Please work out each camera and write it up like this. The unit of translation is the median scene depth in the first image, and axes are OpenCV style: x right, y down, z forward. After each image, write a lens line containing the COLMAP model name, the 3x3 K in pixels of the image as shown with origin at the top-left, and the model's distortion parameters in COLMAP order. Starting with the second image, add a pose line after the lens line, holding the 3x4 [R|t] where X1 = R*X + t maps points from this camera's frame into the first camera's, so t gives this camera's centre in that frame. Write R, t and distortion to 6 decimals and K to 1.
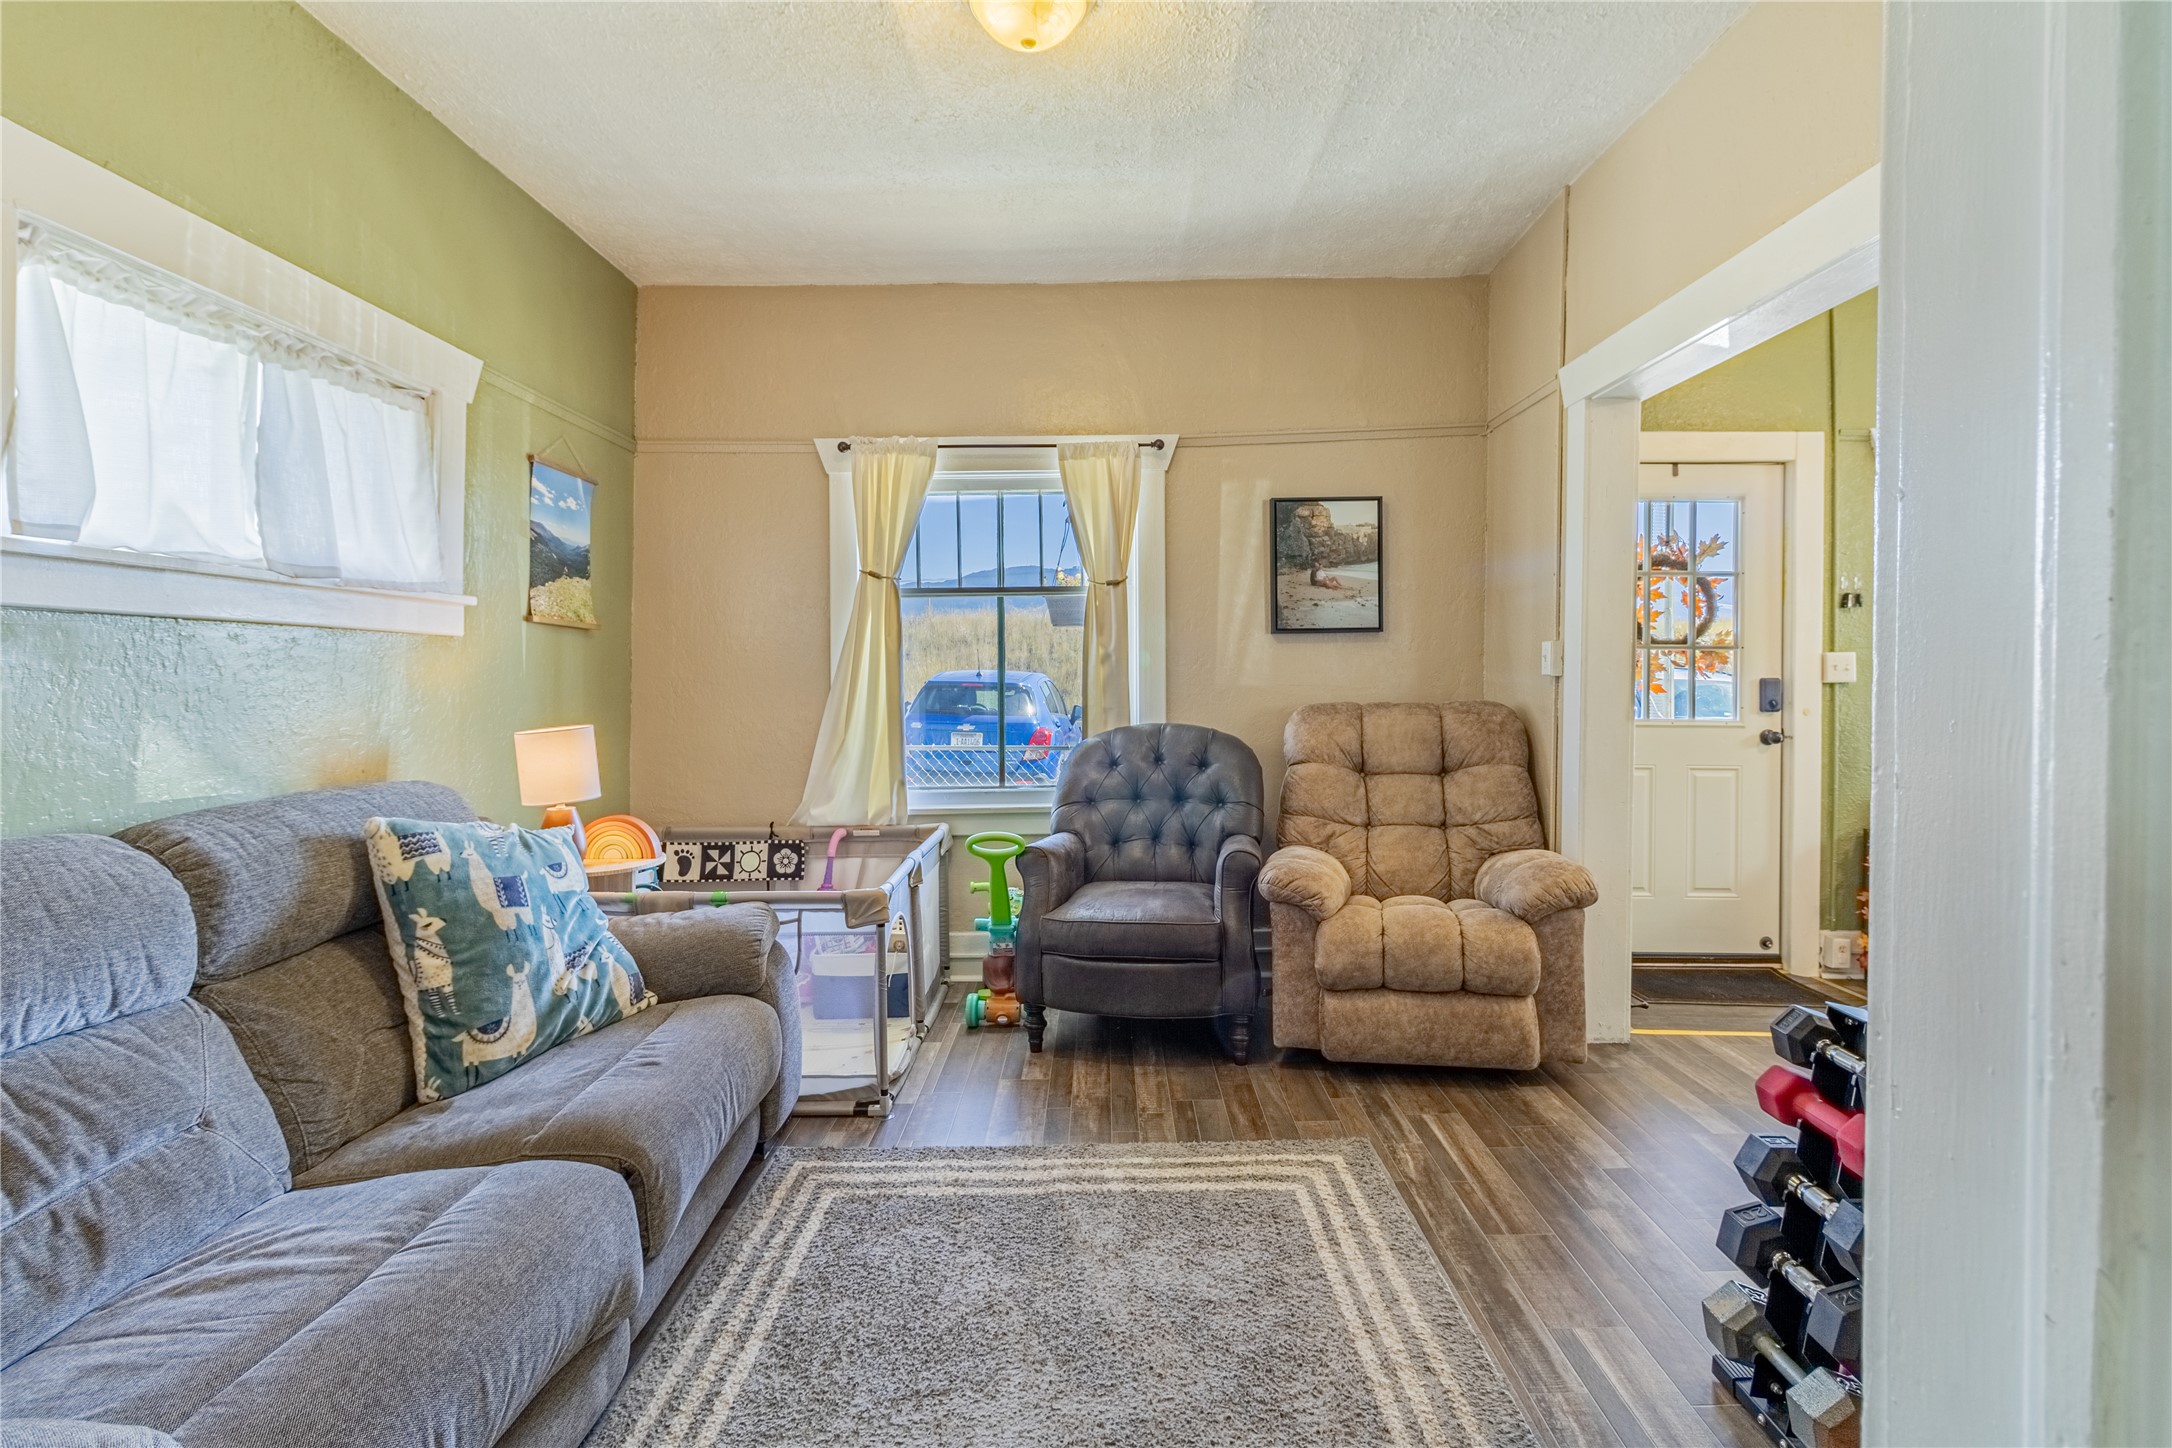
lens RADIAL K [[1020.0, 0, 1086.0], [0, 1020.0, 724.0], [0, 0, 1]] dist [-0.003745, 0.000050]
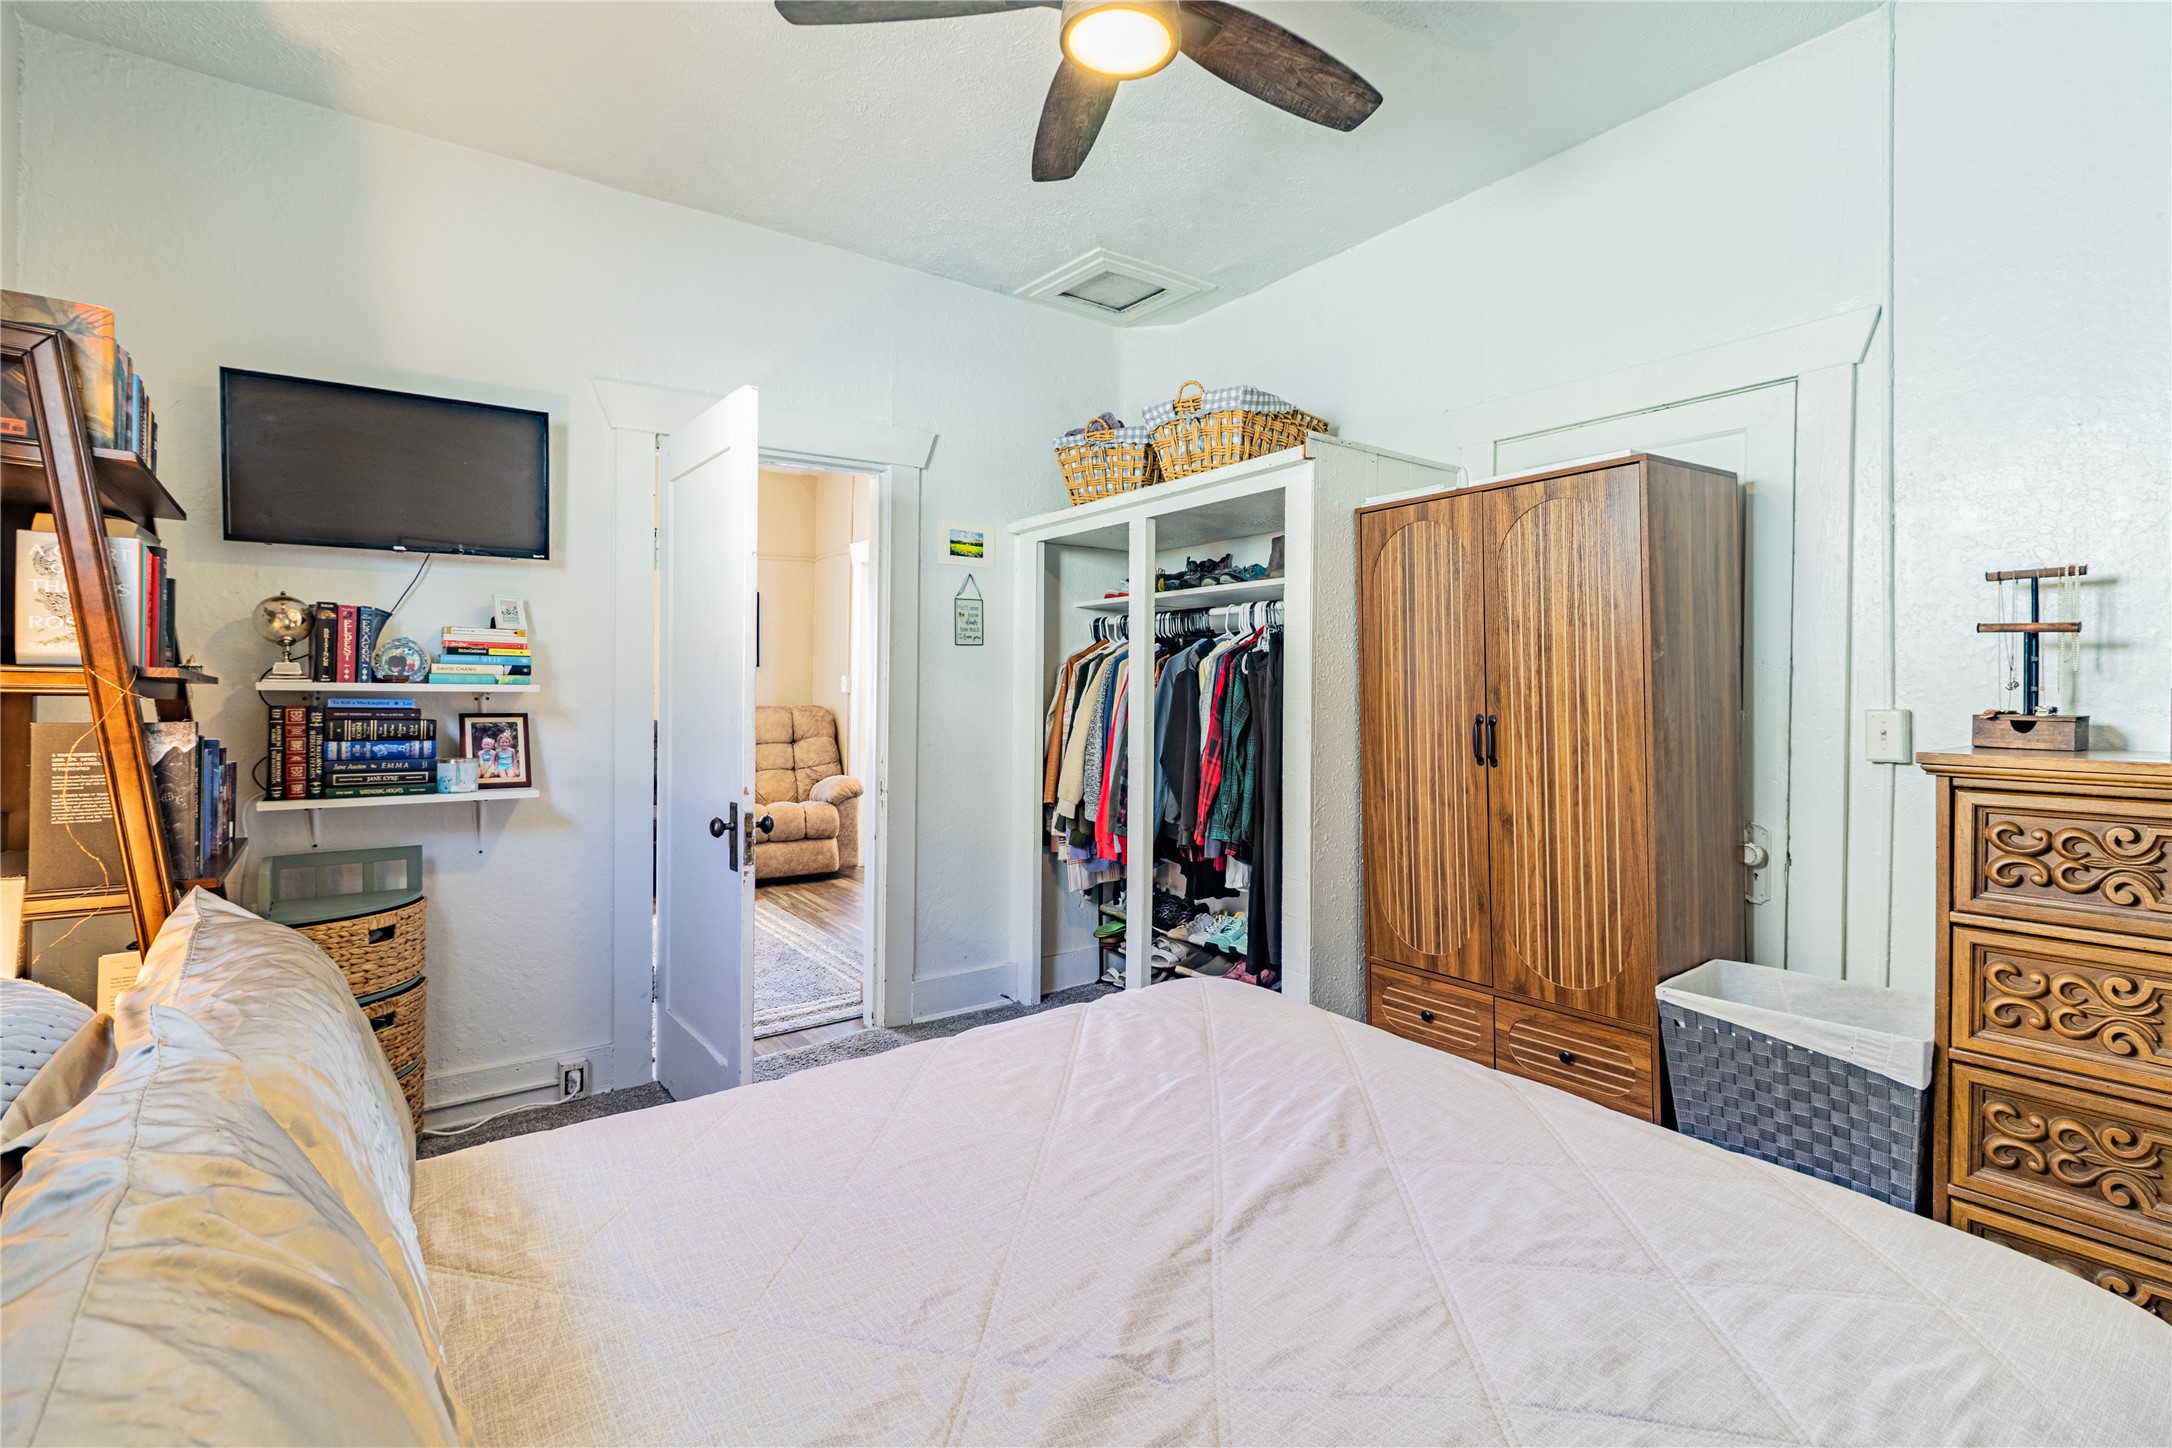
lens RADIAL K [[1020.0, 0, 1086.0], [0, 1020.0, 724.0], [0, 0, 1]] dist [-0.003745, 0.000050]
pose [[0.800398, 0.004549, 0.599452, -0.397108], [-0.001105, 0.999981, -0.006113, 0.026691], [-0.599468, 0.004230, 0.800387, -0.958314]]
